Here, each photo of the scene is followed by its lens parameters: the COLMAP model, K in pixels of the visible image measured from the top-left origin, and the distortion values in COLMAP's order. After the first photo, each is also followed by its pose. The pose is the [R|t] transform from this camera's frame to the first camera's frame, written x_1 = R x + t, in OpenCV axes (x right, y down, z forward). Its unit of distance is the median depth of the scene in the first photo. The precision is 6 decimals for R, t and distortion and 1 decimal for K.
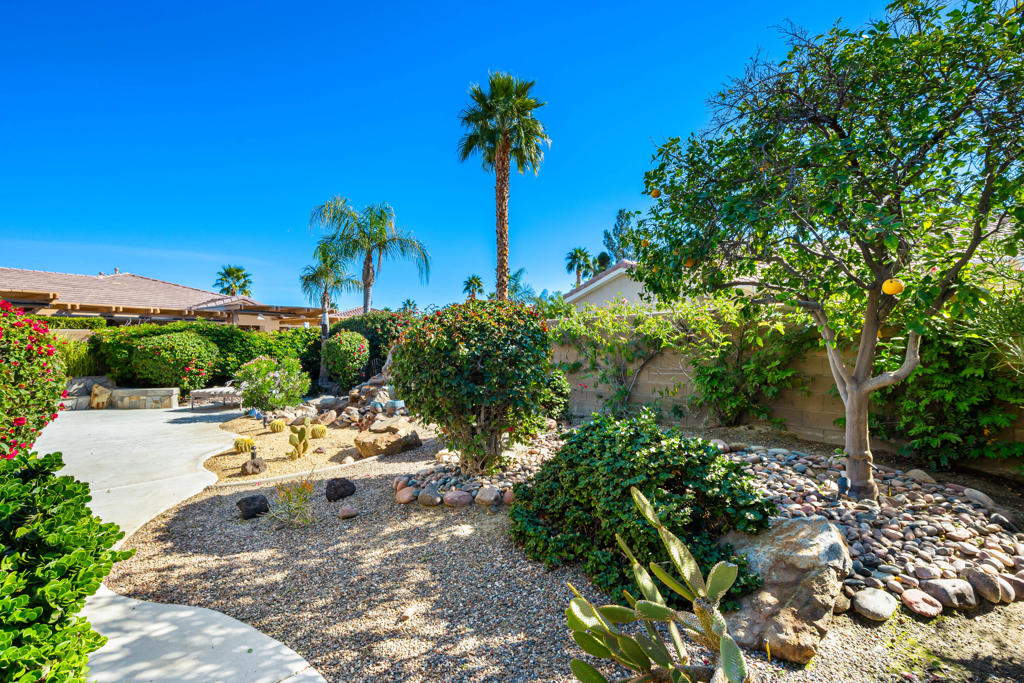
lens RADIAL K [[460.1, 0, 506.7], [0, 460.1, 340.4], [0, 0, 1]] dist [0.003028, -0.001030]
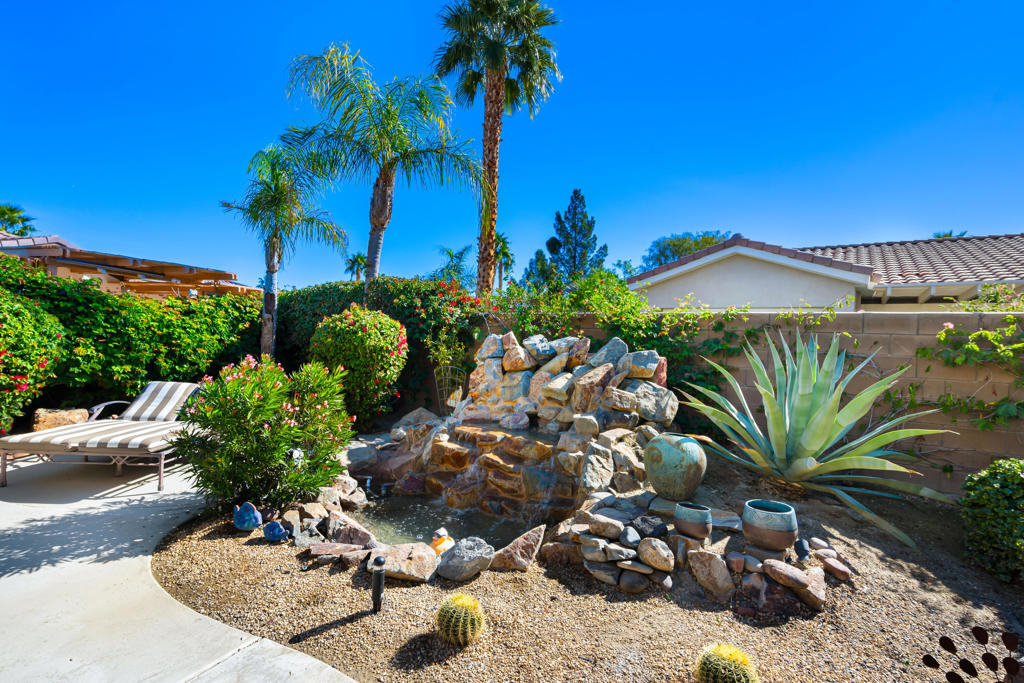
lens RADIAL K [[498.8, 0, 514.5], [0, 498.8, 349.3], [0, 0, 1]] dist [0.003365, -0.000360]
pose [[0.960735, 0.046056, 0.273619, -0.285149], [-0.053031, 0.998428, 0.018149, 0.005684], [-0.272353, -0.031947, 0.961667, 0.355367]]
